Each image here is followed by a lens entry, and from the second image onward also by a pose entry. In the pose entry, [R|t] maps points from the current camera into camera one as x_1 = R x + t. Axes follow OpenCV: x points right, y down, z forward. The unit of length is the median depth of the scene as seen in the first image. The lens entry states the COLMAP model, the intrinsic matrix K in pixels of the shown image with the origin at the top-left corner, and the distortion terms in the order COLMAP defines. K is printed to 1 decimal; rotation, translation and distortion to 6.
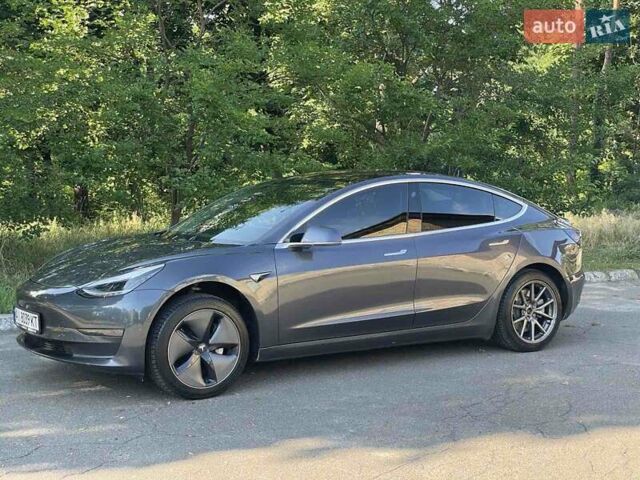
lens RADIAL K [[1029.1, 0, 320.0], [0, 1029.1, 240.0], [0, 0, 1]] dist [0.062760, 0.050769]
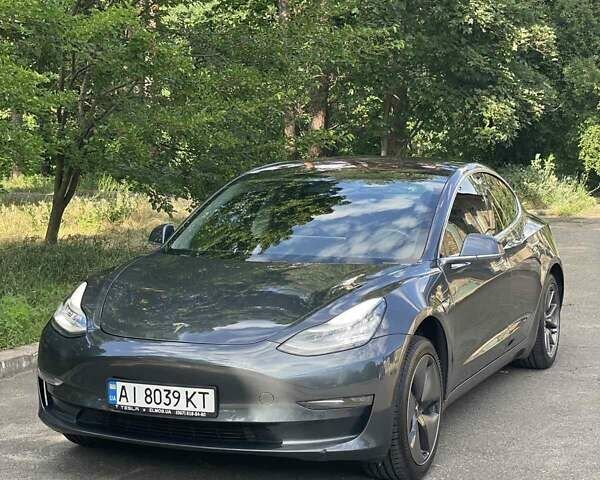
lens RADIAL K [[1271.4, 0, 319.4], [0, 1271.4, 240.3], [0, 0, 1]] dist [0.105735, 0.588491]
pose [[0.835558, -0.051325, 0.547000, -0.654817], [0.042497, 0.998682, 0.028791, -0.042390], [-0.547757, -0.000811, 0.836637, 0.283060]]
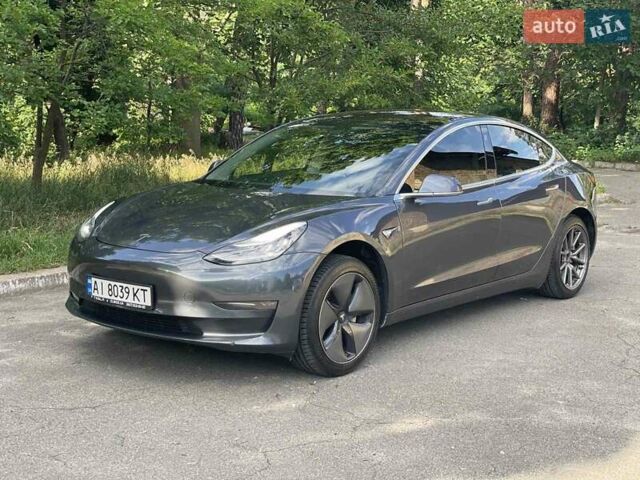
lens RADIAL K [[1029.1, 0, 320.0], [0, 1029.1, 240.0], [0, 0, 1]] dist [0.062760, 0.050769]
pose [[0.954765, -0.031045, 0.295735, -0.384034], [0.011564, 0.997659, 0.067394, -0.018044], [-0.297135, -0.060926, 0.952890, 0.183939]]
